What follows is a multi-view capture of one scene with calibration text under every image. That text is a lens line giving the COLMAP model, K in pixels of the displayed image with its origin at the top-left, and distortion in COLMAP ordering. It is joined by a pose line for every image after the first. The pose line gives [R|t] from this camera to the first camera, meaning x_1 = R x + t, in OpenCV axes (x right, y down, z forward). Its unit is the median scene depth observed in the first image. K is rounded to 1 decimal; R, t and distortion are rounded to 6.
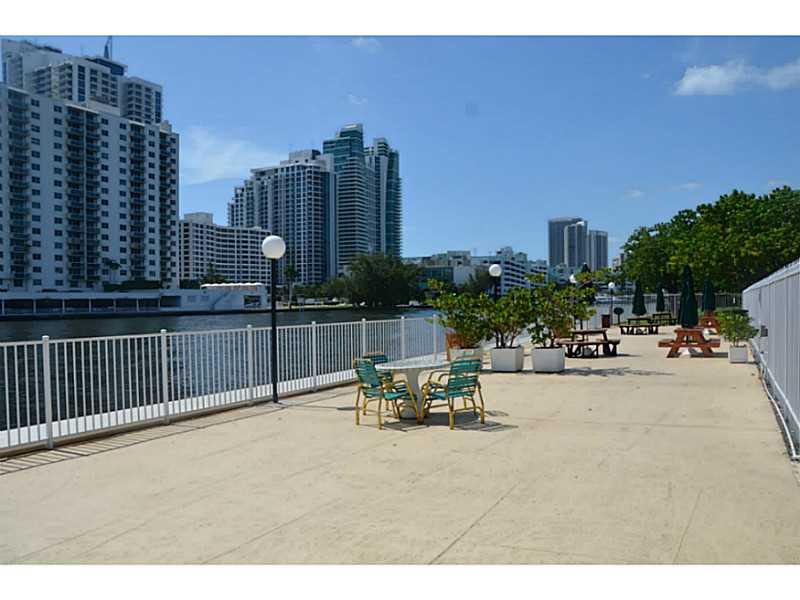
lens RADIAL K [[622.0, 0, 398.4], [0, 622.0, 319.1], [0, 0, 1]] dist [-0.156534, 0.130221]
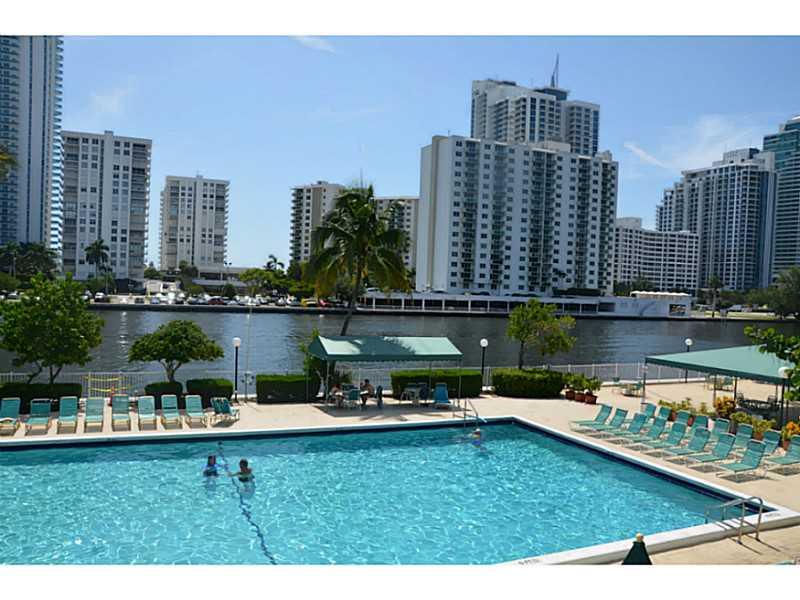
lens RADIAL K [[622.0, 0, 398.4], [0, 622.0, 319.1], [0, 0, 1]] dist [-0.156534, 0.130221]
pose [[0.787808, 0.069318, -0.612008, 0.022231], [-0.062456, 0.997516, 0.032585, -0.009271], [0.612746, 0.012553, 0.790180, -0.103404]]
